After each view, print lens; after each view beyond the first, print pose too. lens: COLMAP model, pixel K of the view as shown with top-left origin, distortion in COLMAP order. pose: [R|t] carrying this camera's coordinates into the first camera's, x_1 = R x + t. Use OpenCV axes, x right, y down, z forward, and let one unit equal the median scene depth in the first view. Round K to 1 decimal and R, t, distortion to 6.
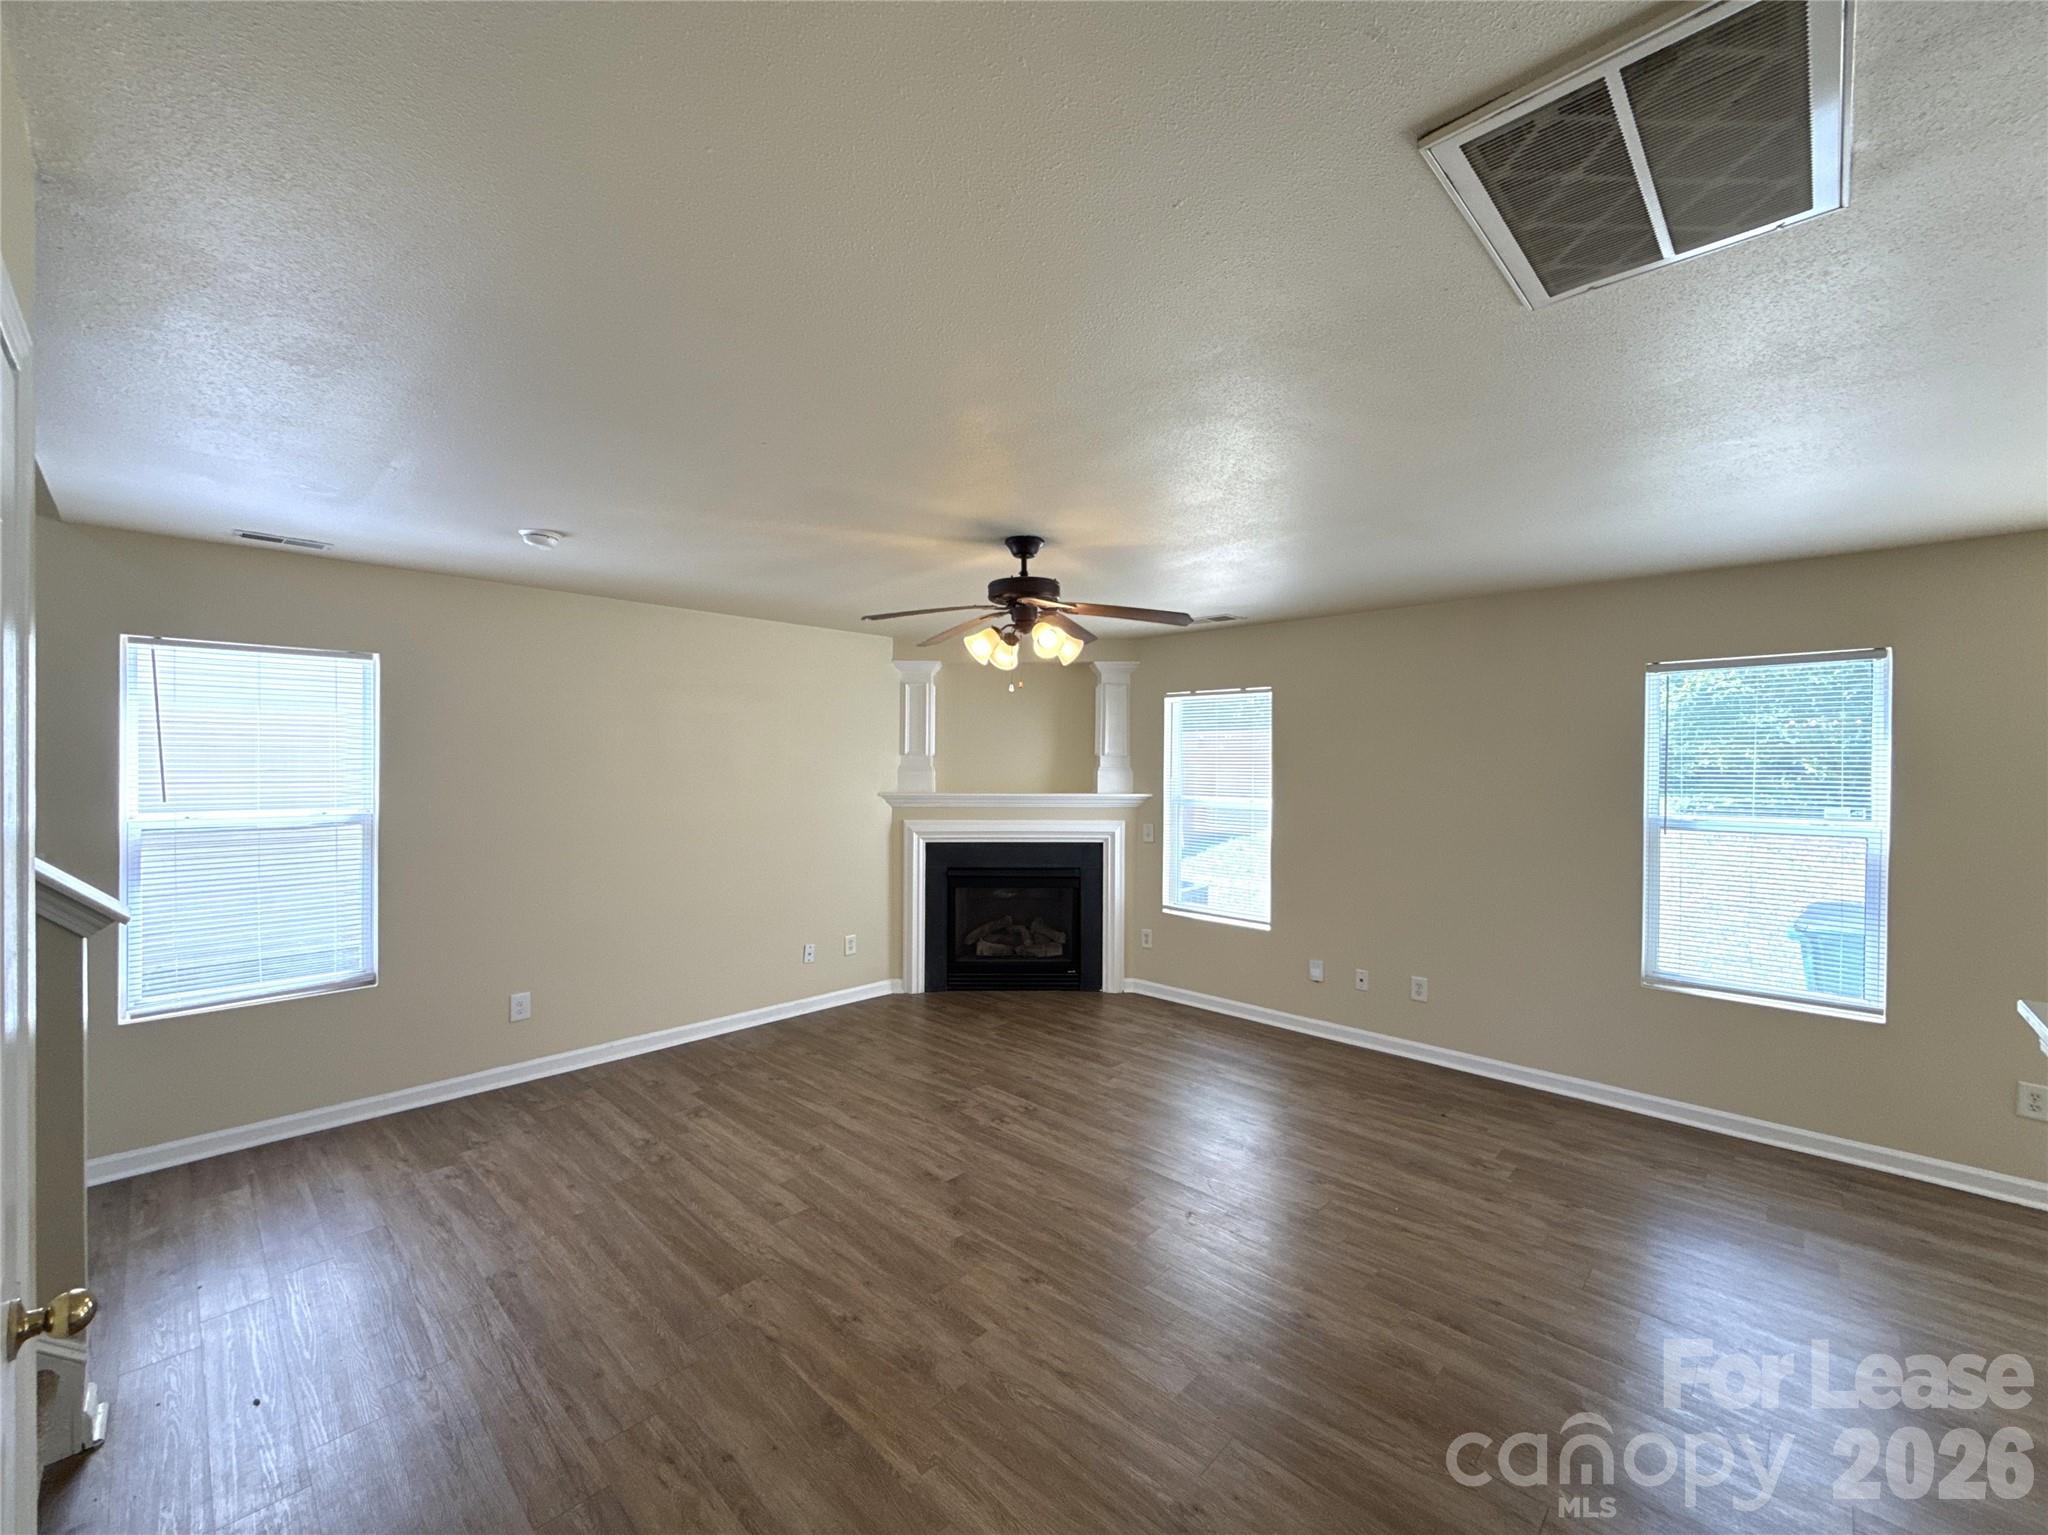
lens RADIAL K [[848.5, 0, 1045.8], [0, 848.5, 771.2], [0, 0, 1]] dist [0.000888, -0.000439]
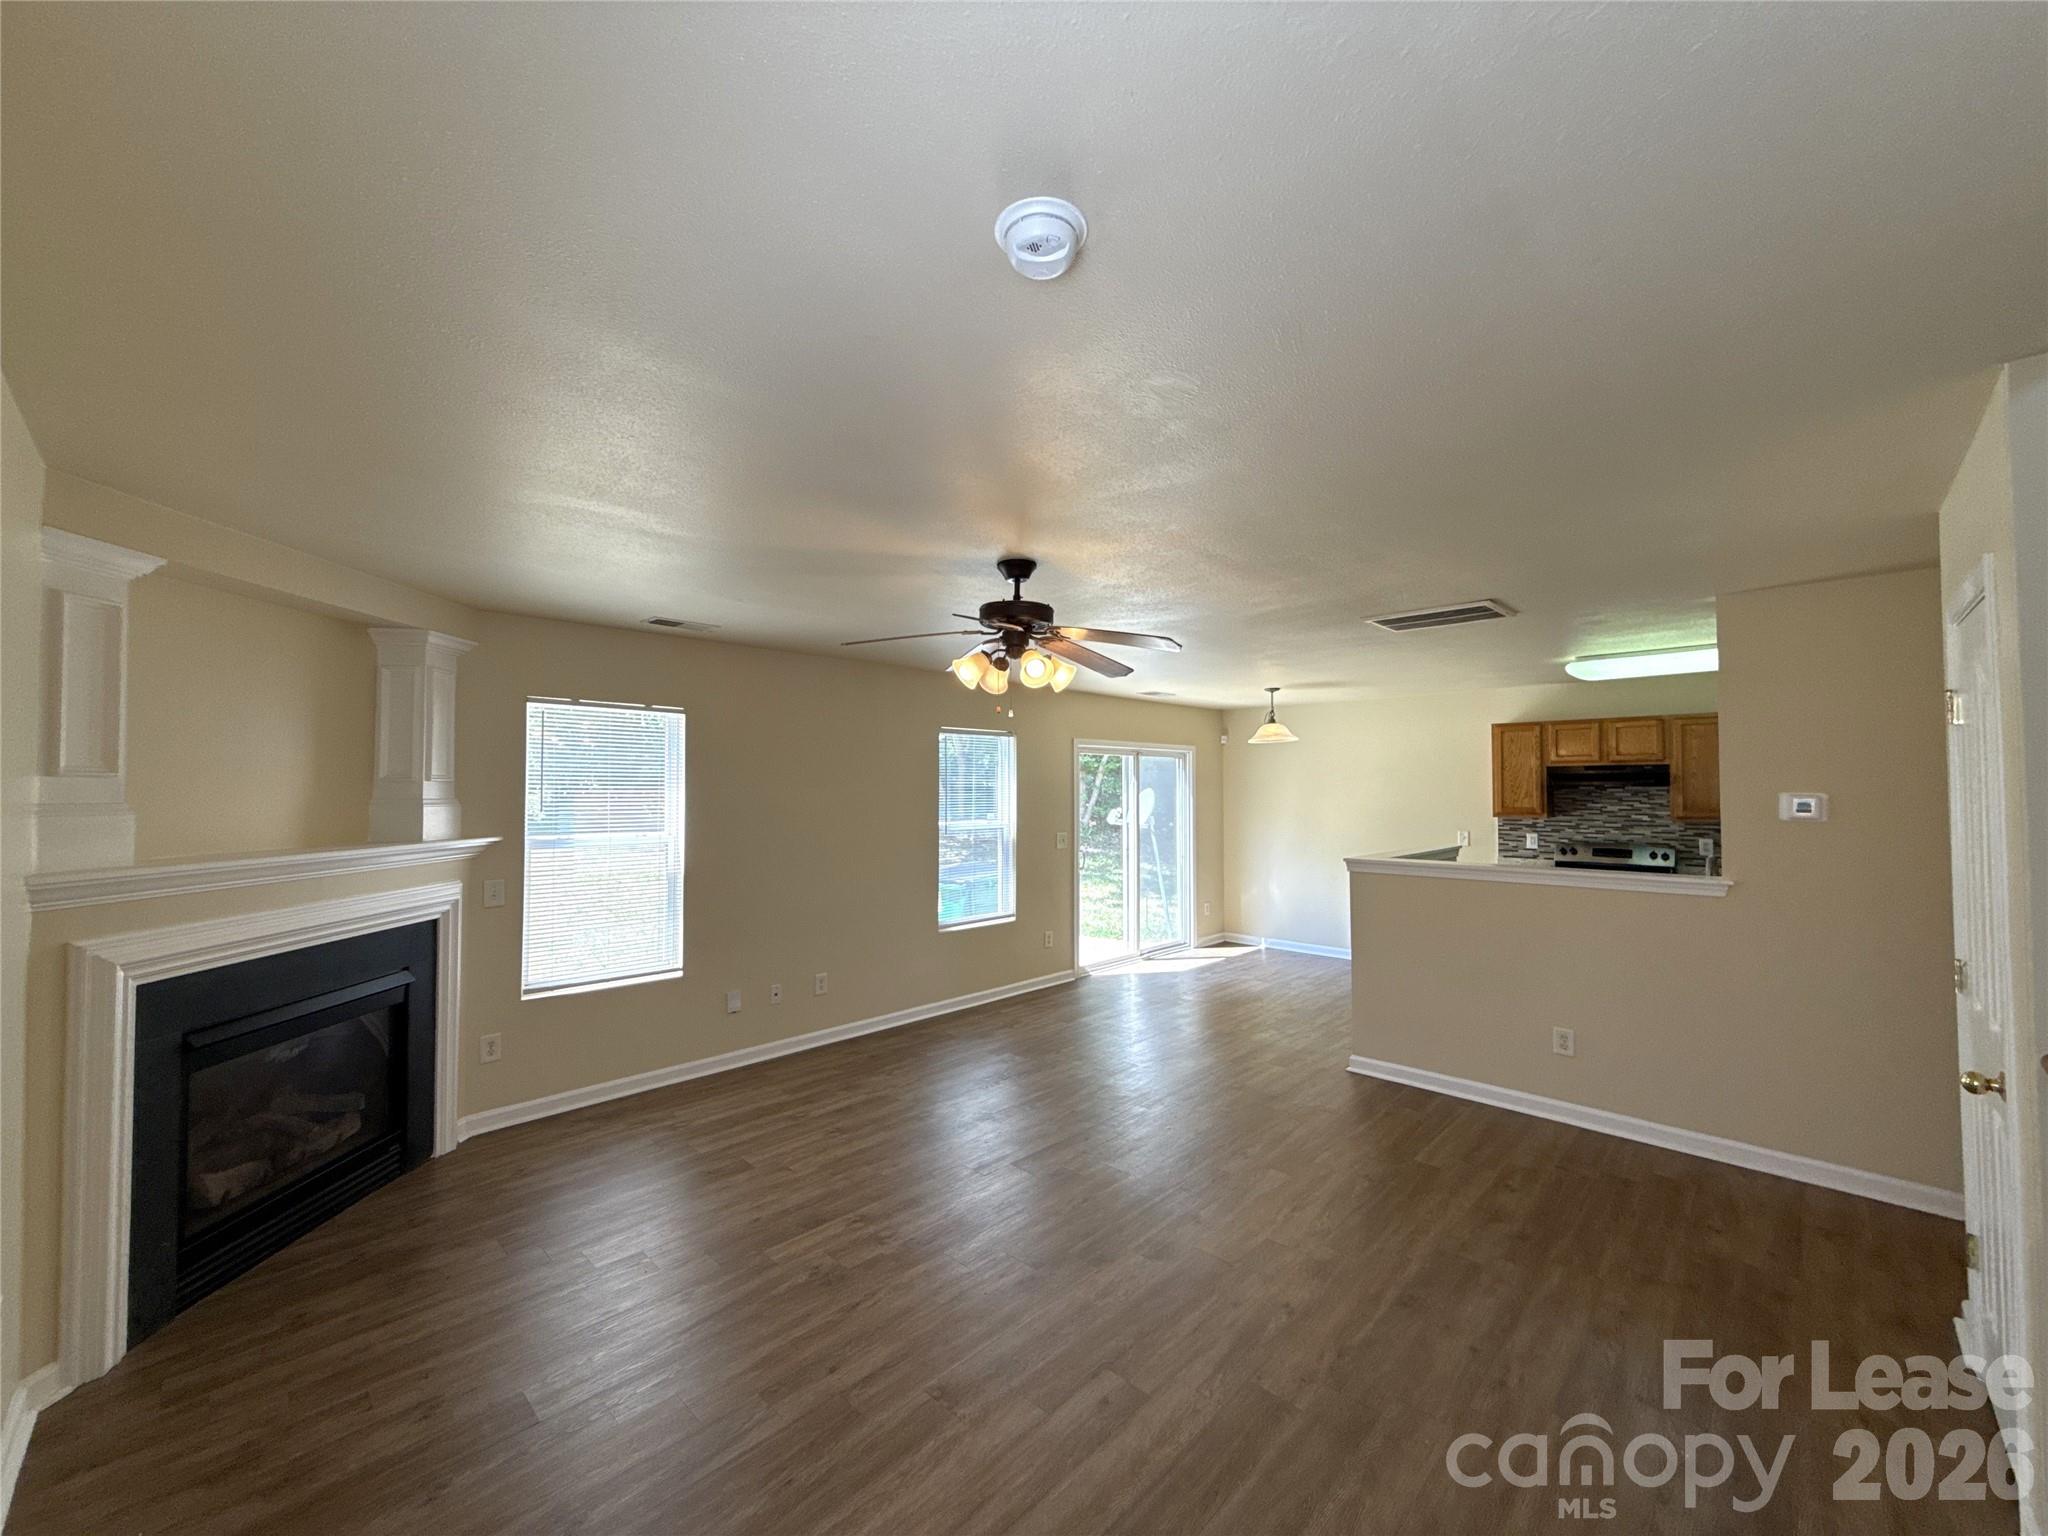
lens RADIAL K [[802.5, 0, 1036.2], [0, 802.5, 764.6], [0, 0, 1]] dist [0.001492, -0.000106]
pose [[0.005341, 0.028235, 0.999587, -0.556670], [0.009040, 0.999559, -0.028283, -0.010191], [-0.999945, 0.009187, 0.005084, 0.571442]]
